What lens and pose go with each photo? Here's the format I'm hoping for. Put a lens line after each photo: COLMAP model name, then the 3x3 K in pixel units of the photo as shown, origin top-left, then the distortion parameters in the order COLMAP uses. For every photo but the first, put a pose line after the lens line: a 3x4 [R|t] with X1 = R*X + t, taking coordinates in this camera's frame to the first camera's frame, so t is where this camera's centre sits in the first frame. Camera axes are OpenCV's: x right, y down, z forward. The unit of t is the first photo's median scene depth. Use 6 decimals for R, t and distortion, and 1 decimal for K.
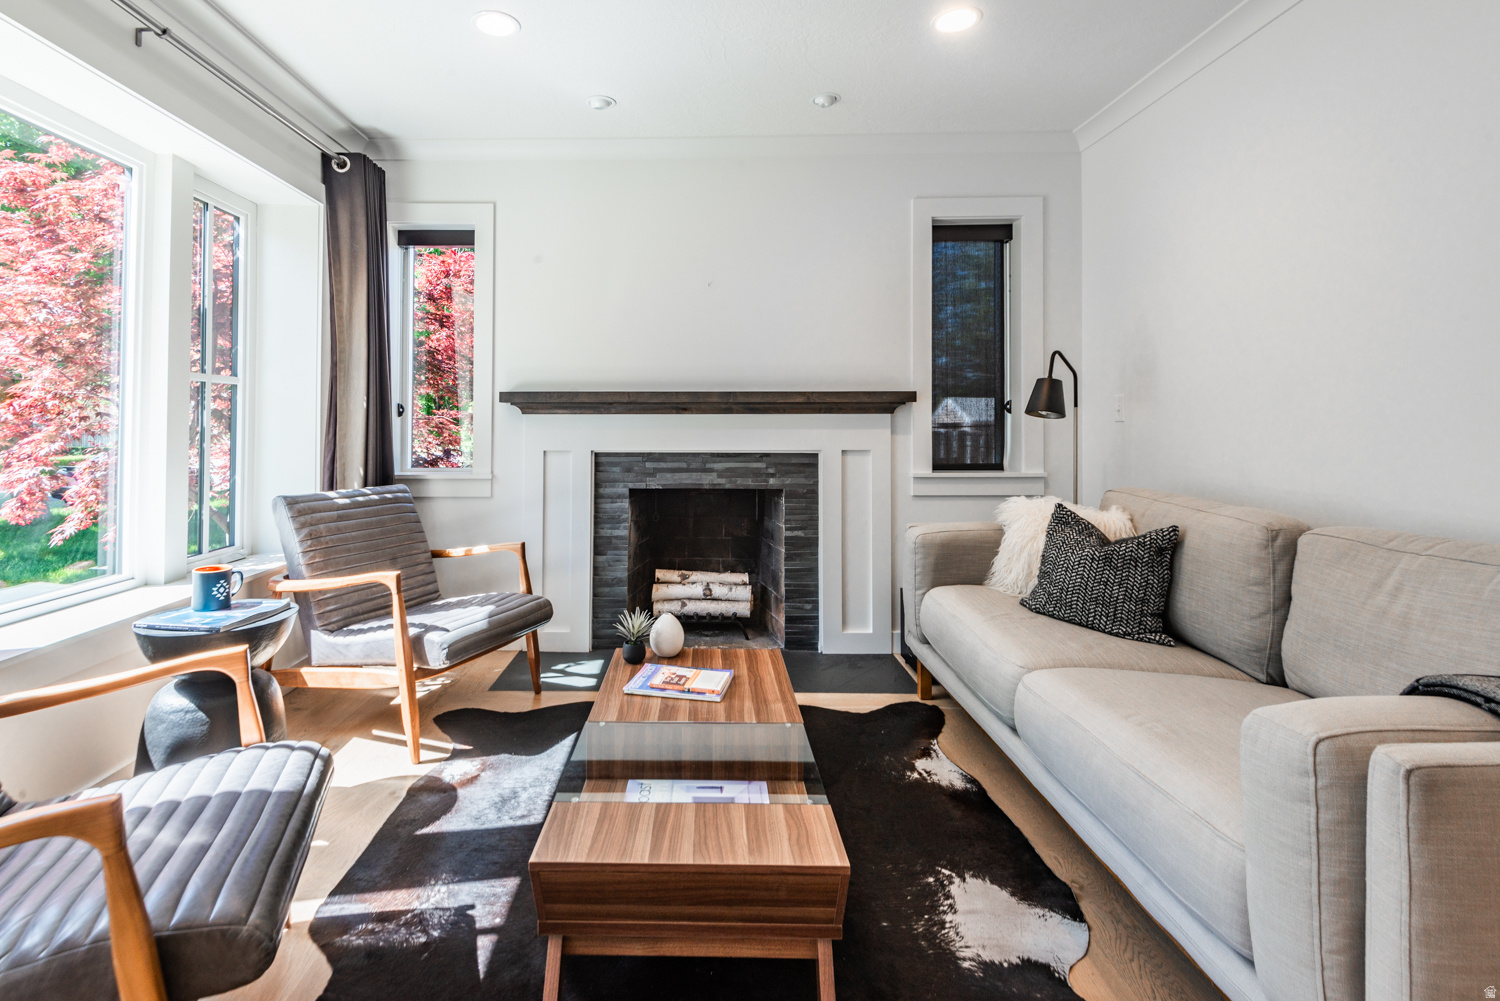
lens RADIAL K [[714.9, 0, 709.1], [0, 714.9, 420.0], [0, 0, 1]] dist [-0.004289, -0.002494]
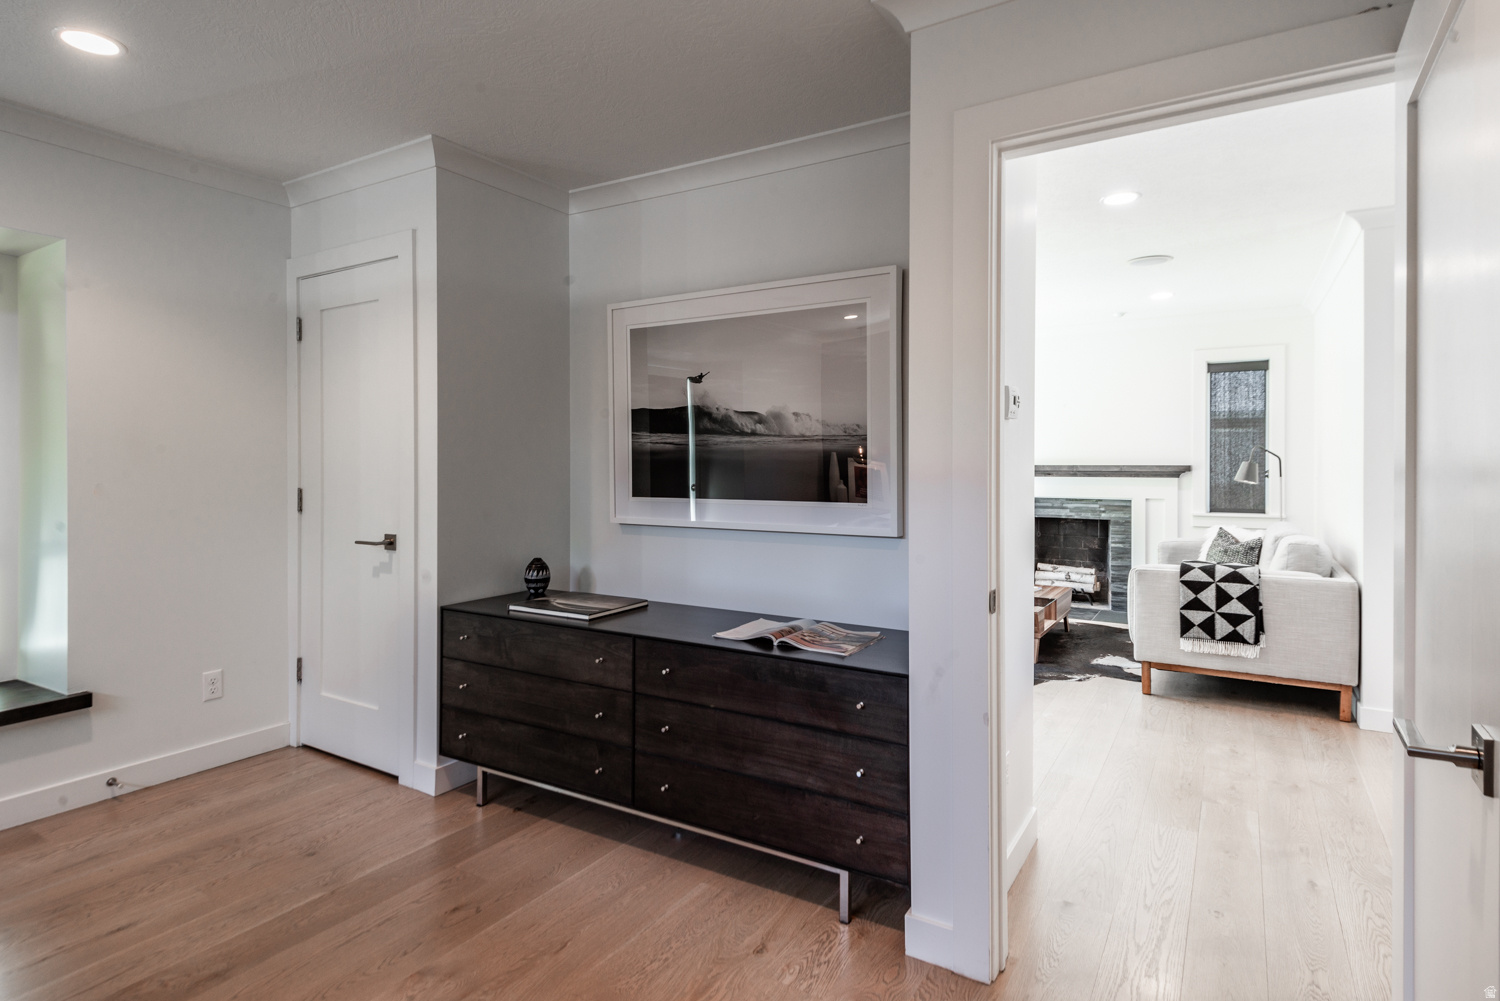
lens RADIAL K [[784.8, 0, 733.2], [0, 784.8, 469.6], [0, 0, 1]] dist [0.010511, -0.004104]
pose [[0.838974, 0.001454, -0.544170, 0.380833], [0.006698, 0.999893, 0.012998, -0.058663], [0.544131, -0.014549, 0.838874, -1.135957]]
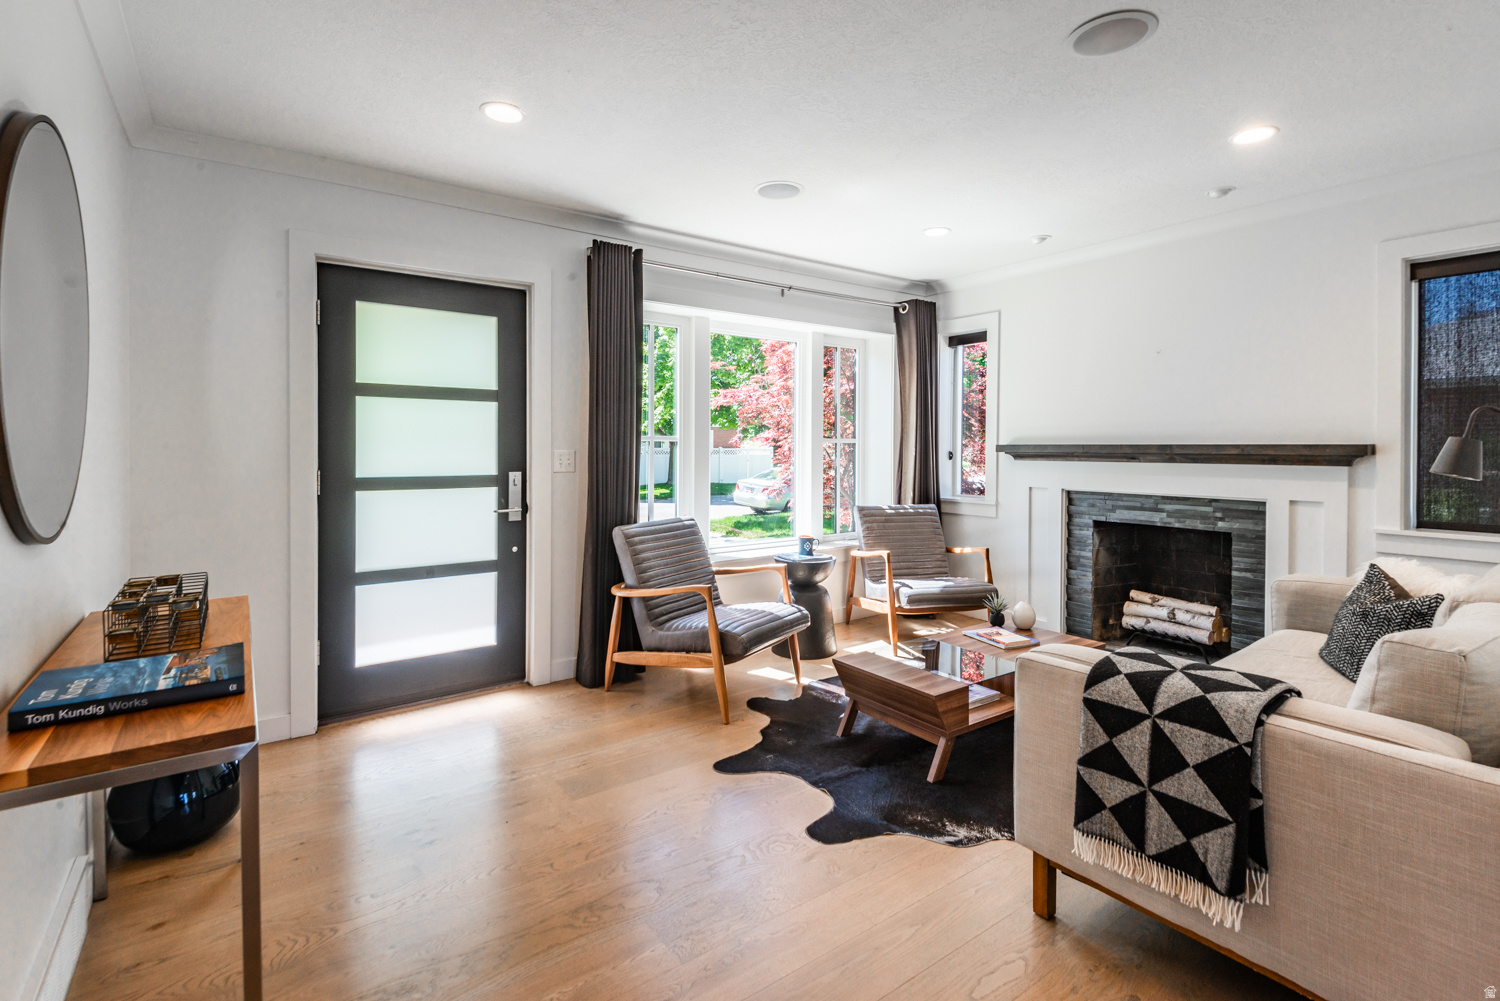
lens RADIAL K [[714.9, 0, 745.8], [0, 714.9, 453.2], [0, 0, 1]] dist [-0.004289, -0.002494]
pose [[0.586212, 0.009685, -0.810100, 0.554323], [0.004122, 0.999880, 0.014936, -0.044553], [0.810147, -0.012095, 0.586102, -0.244315]]
